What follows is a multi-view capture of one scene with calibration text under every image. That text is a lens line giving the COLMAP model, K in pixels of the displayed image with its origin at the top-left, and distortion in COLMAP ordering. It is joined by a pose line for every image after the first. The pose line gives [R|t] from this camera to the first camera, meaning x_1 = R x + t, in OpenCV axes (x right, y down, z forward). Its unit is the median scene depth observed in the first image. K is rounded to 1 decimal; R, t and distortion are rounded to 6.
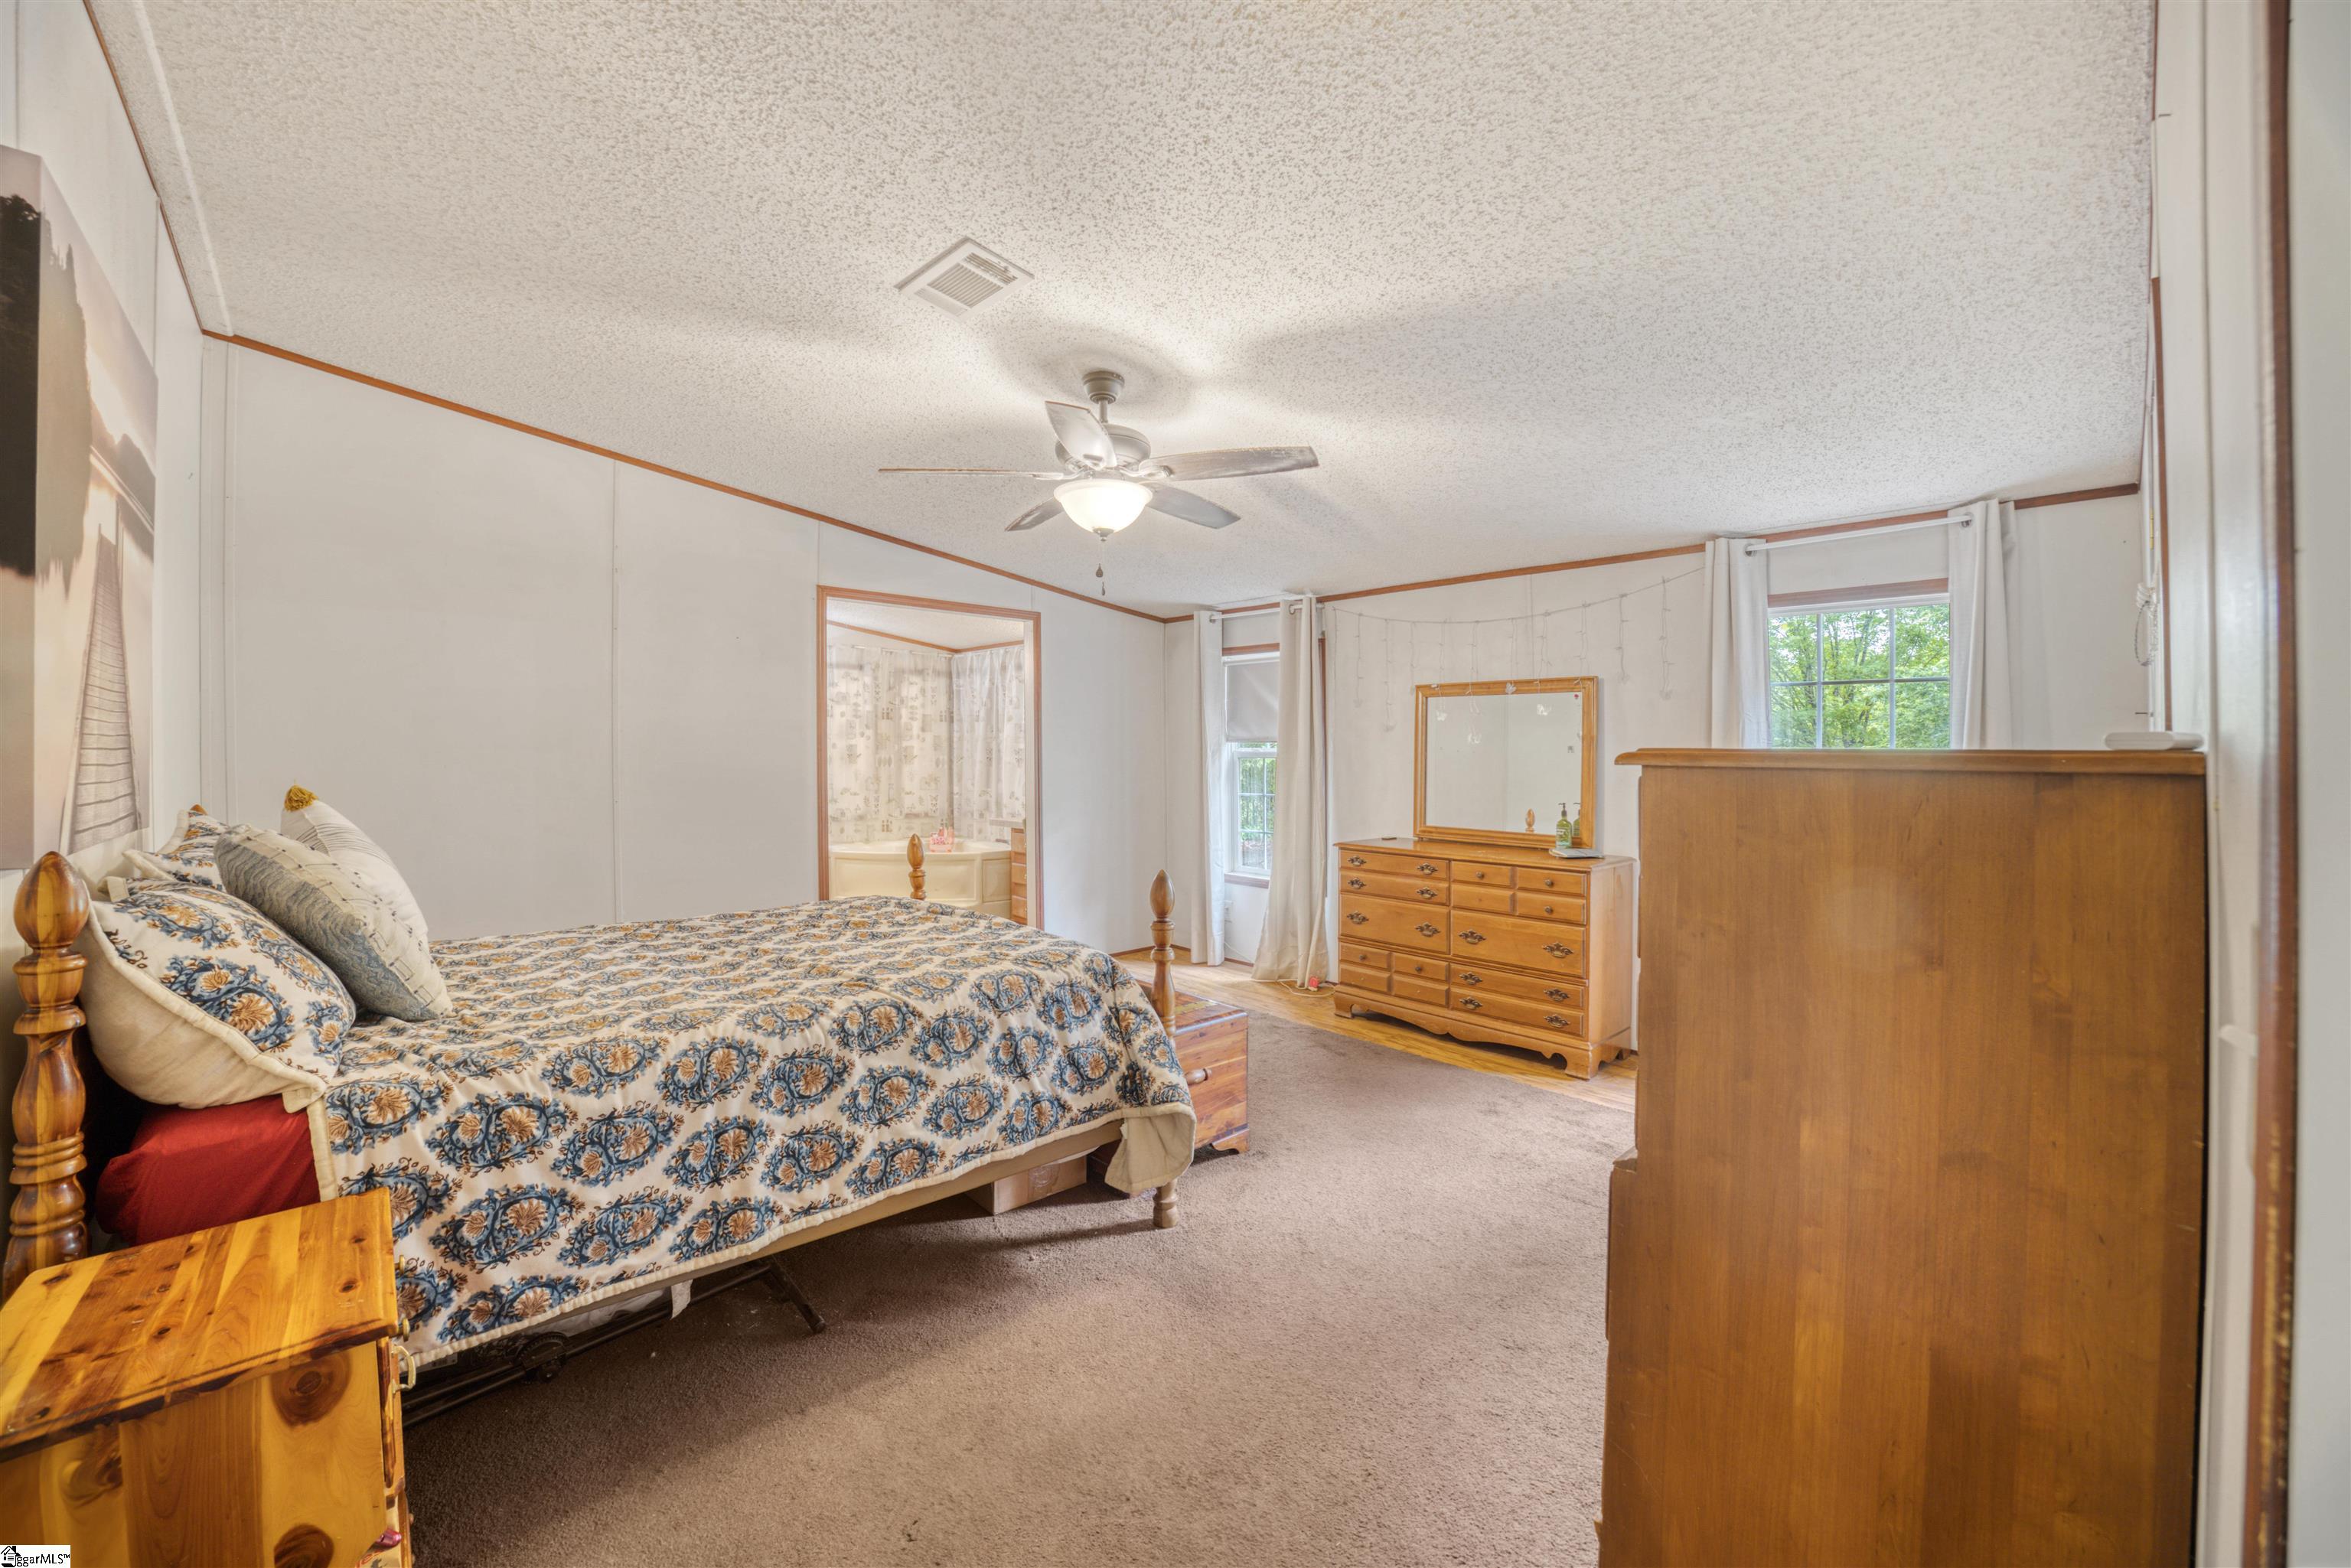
lens RADIAL K [[915.9, 0, 1155.6], [0, 915.9, 758.9], [0, 0, 1]] dist [-0.001342, -0.000008]
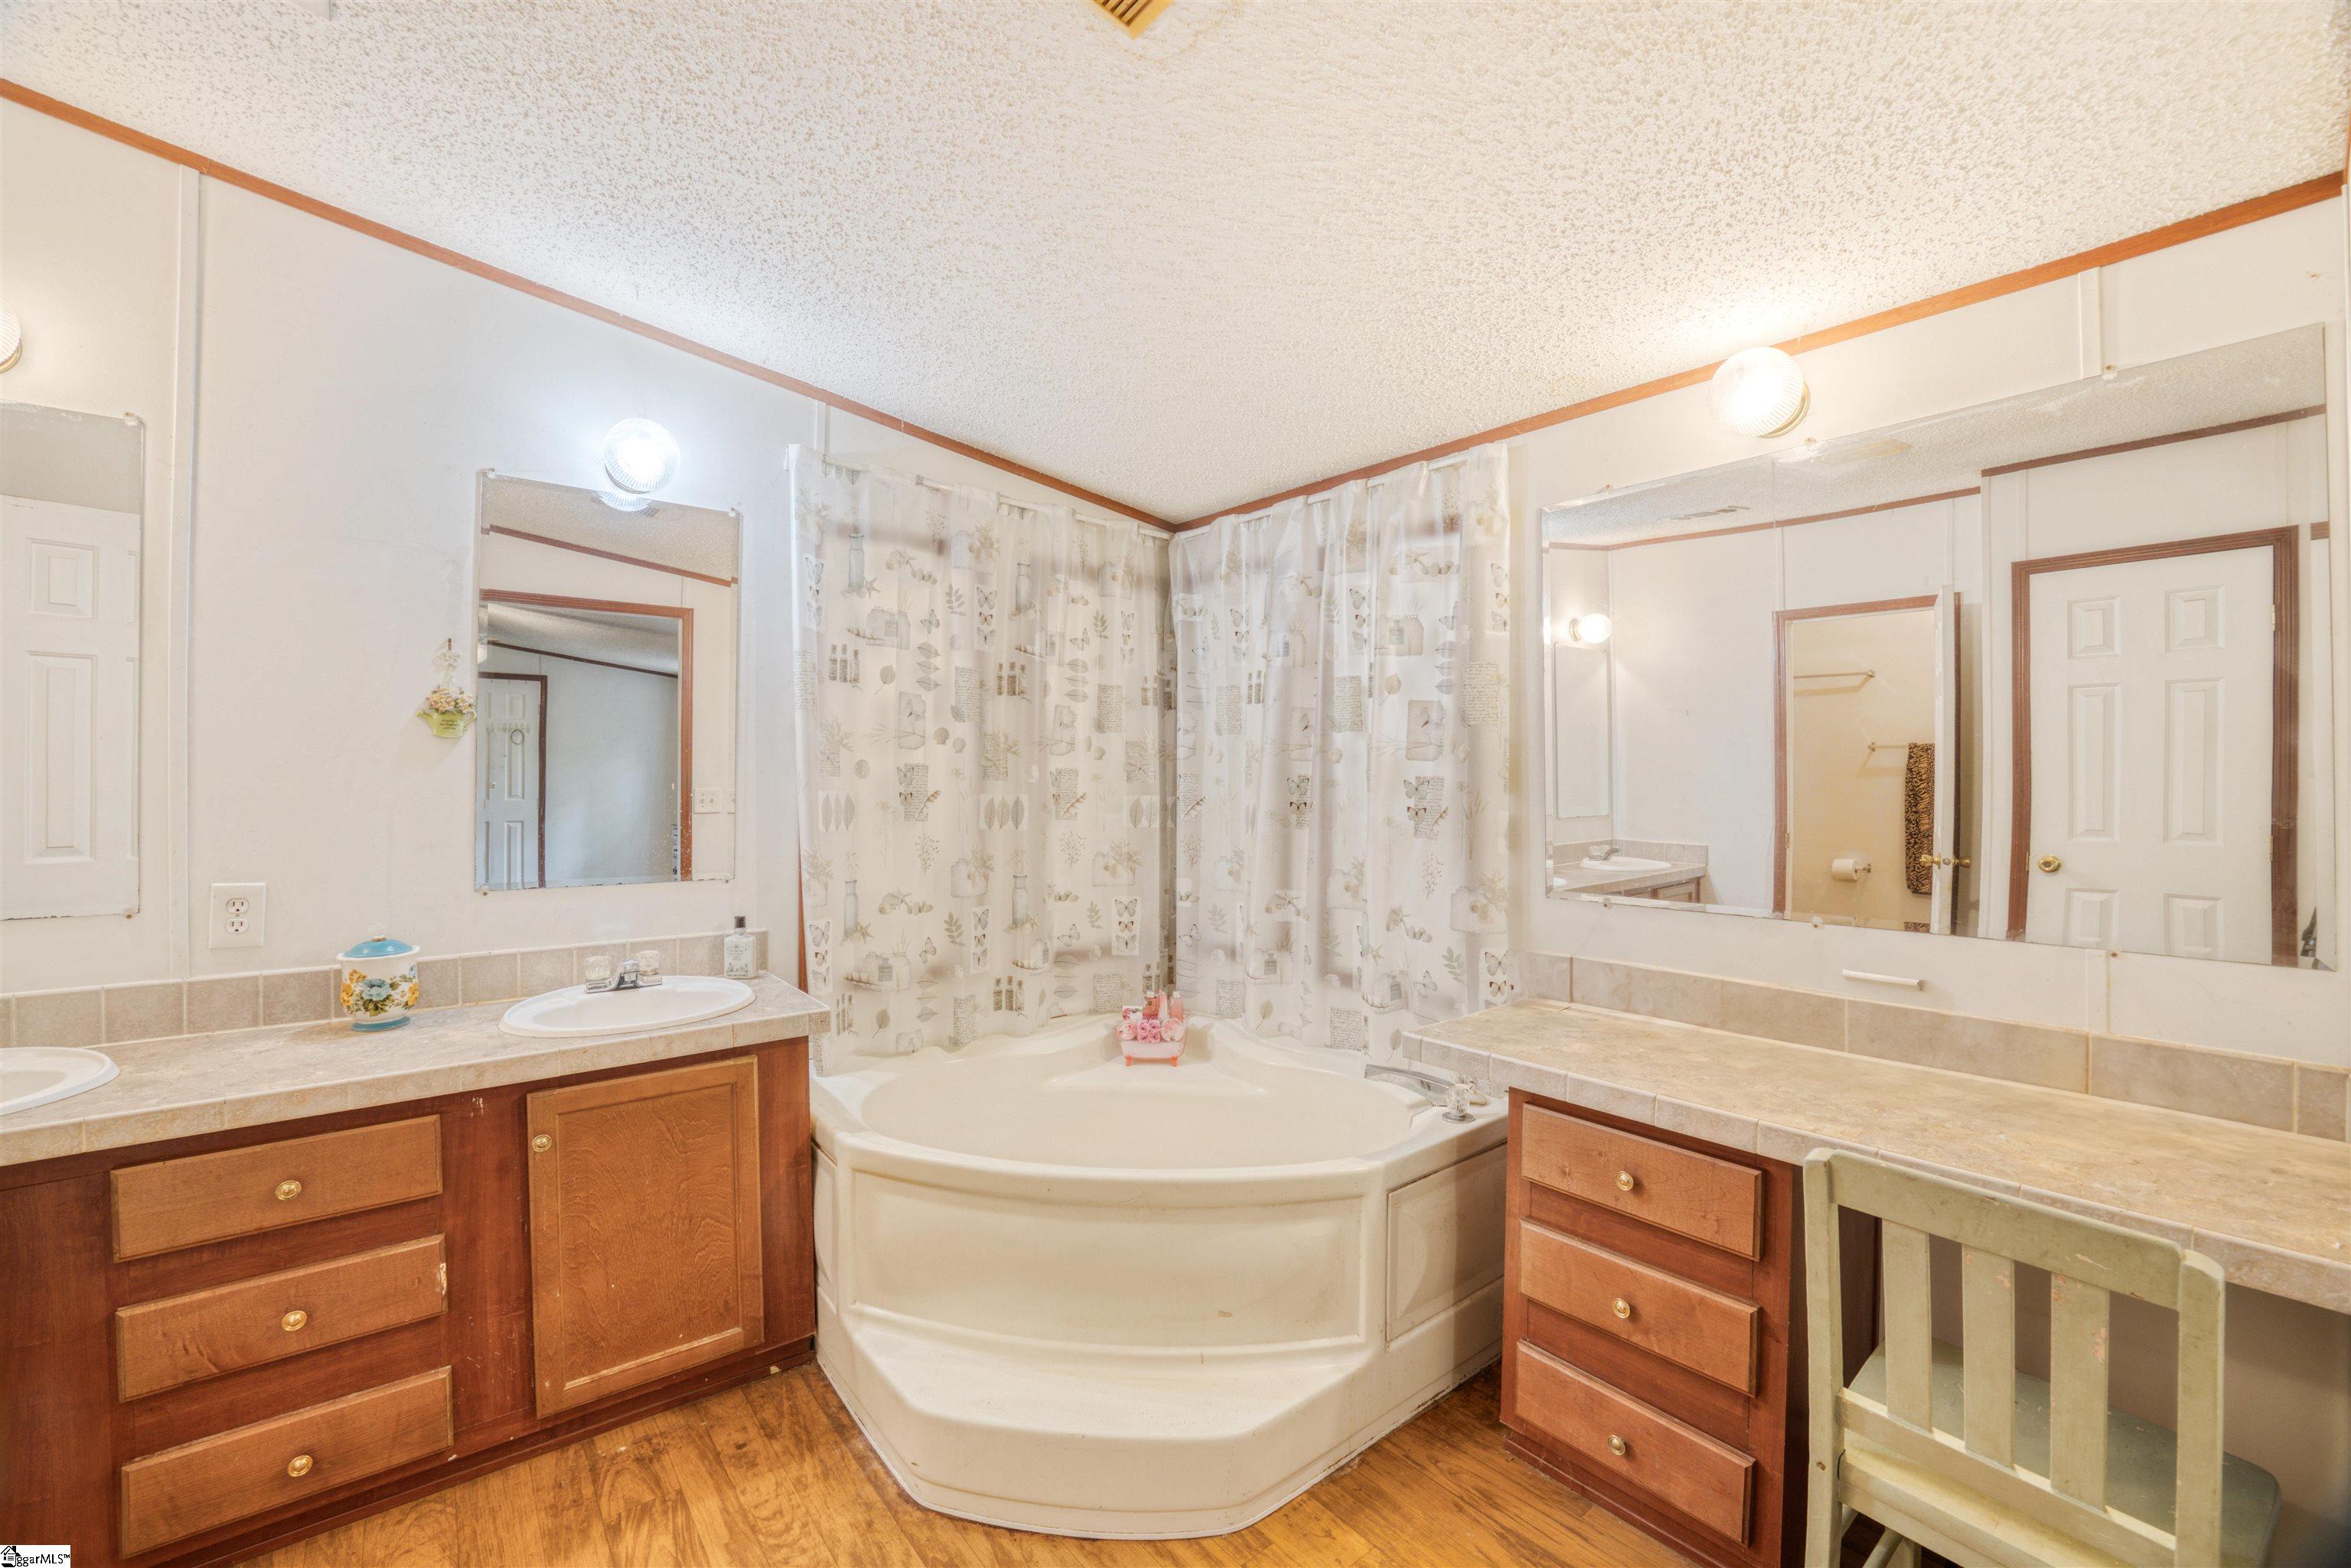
lens RADIAL K [[958.3, 0, 1175.7], [0, 958.3, 771.9], [0, 0, 1]] dist [-0.042070, 0.003795]
pose [[0.998877, 0.006147, -0.046979, -0.207929], [-0.006733, 0.999901, -0.012322, -0.008525], [0.046899, 0.012624, 0.998820, 0.620981]]
